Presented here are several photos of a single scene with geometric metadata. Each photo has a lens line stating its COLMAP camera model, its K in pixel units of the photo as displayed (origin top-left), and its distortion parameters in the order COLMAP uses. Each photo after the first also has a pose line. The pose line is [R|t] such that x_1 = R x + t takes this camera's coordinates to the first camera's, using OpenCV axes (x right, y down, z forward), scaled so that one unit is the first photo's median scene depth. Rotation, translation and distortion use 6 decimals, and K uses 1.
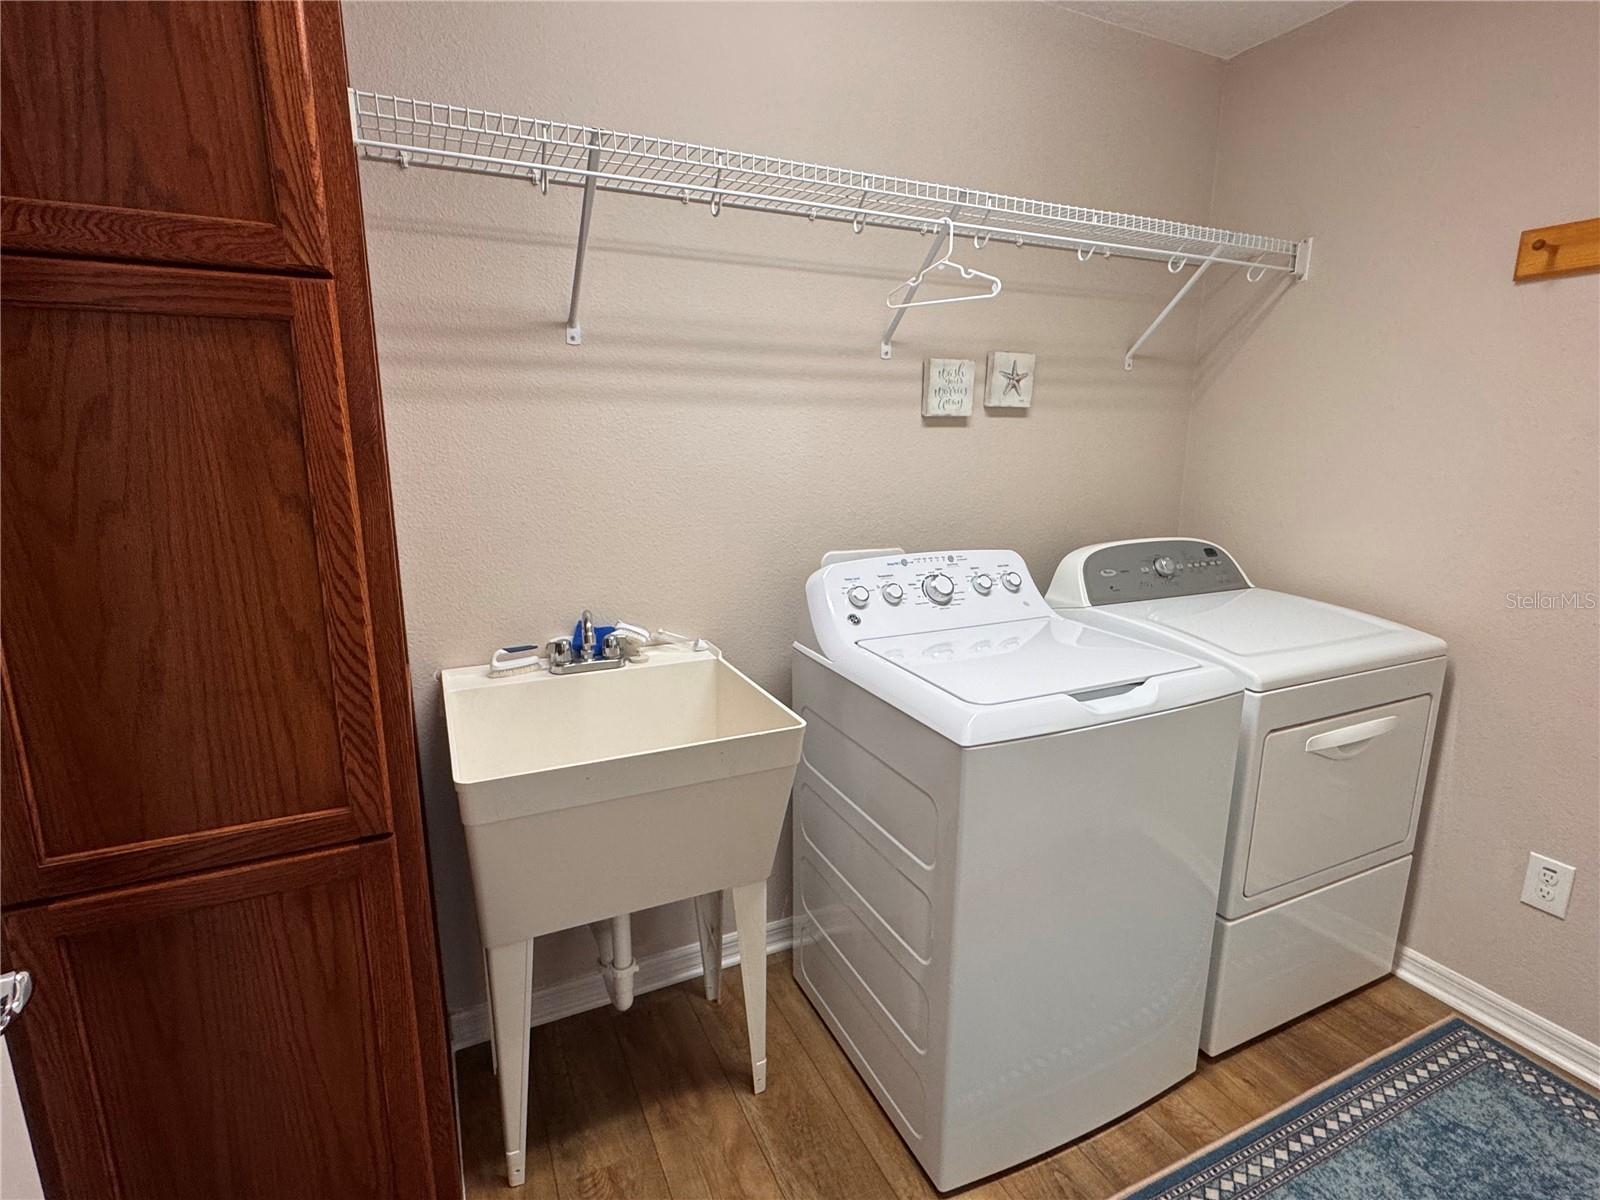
lens RADIAL K [[789.2, 0, 797.8], [0, 789.2, 600.0], [0, 0, 1]] dist [-0.000123, 0.000004]
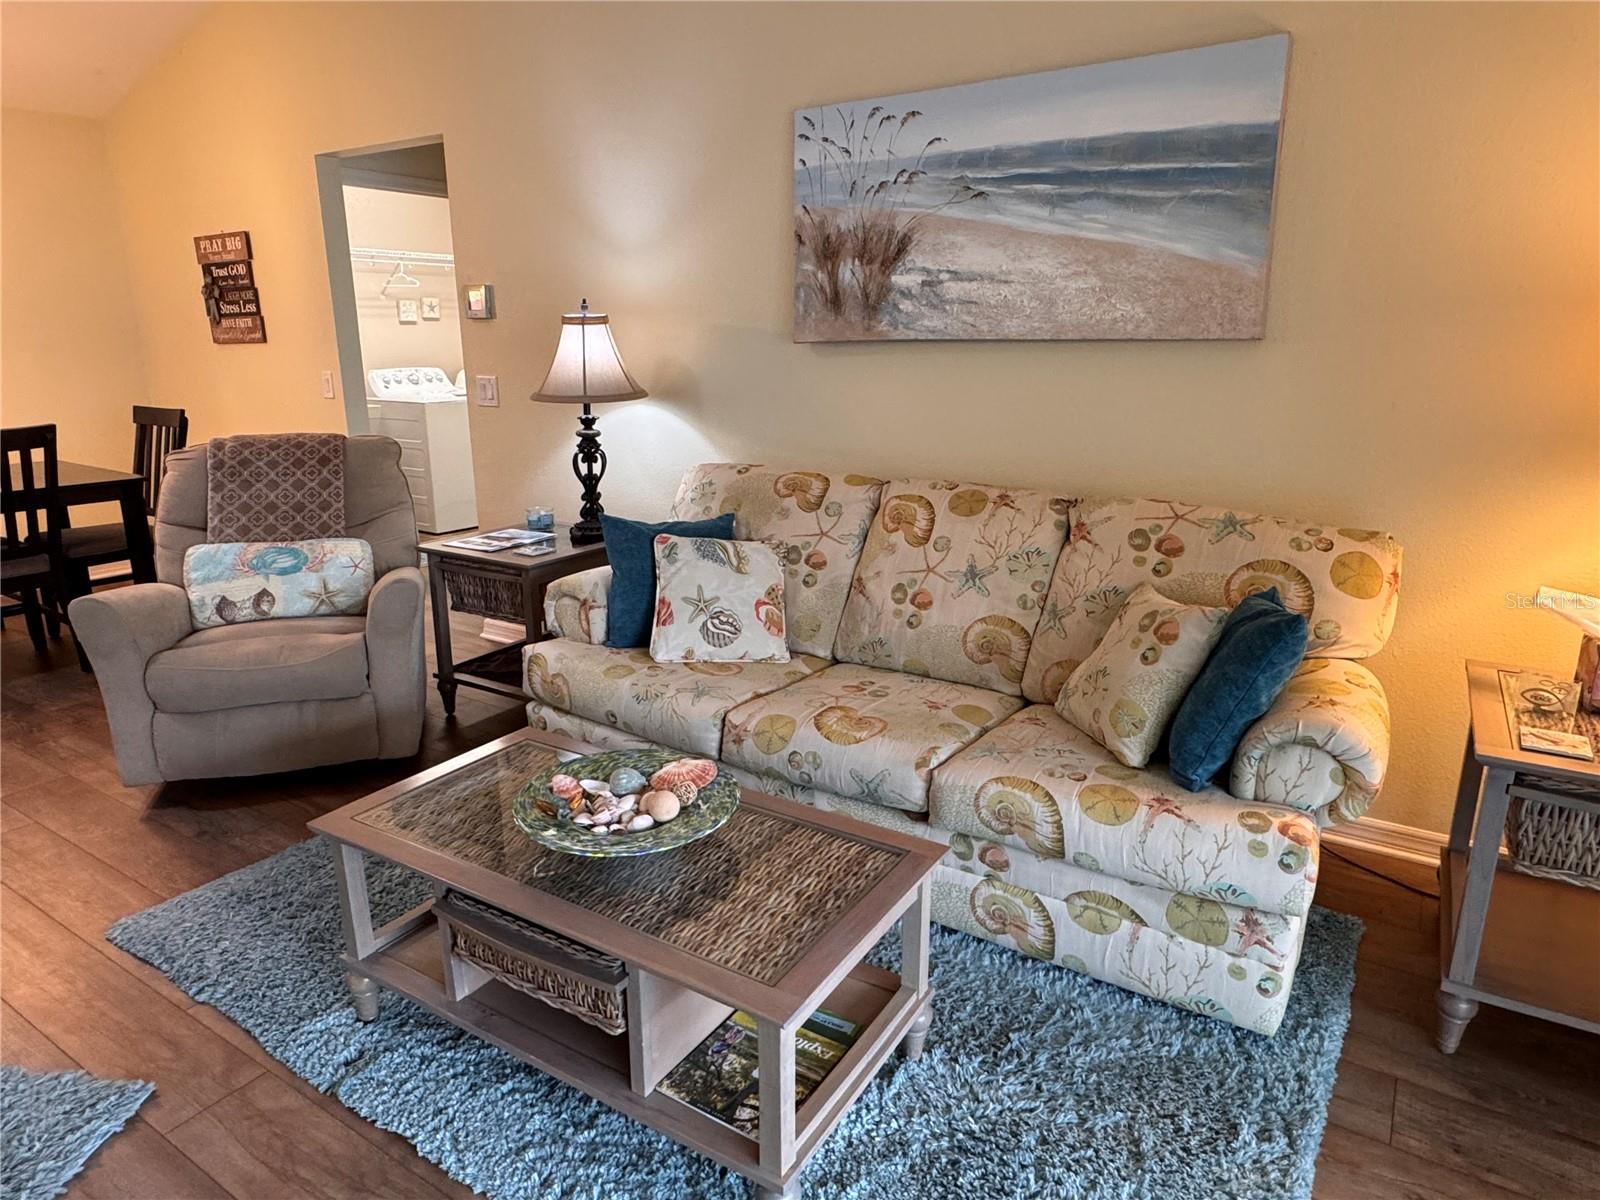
lens RADIAL K [[988.2, 0, 803.2], [0, 988.2, 597.2], [0, 0, 1]] dist [-0.003645, -0.000217]
pose [[0.849248, -0.135086, 0.510422, -0.568900], [0.112119, 0.990809, 0.075678, 0.662640], [-0.515953, -0.007041, 0.856588, -2.871977]]
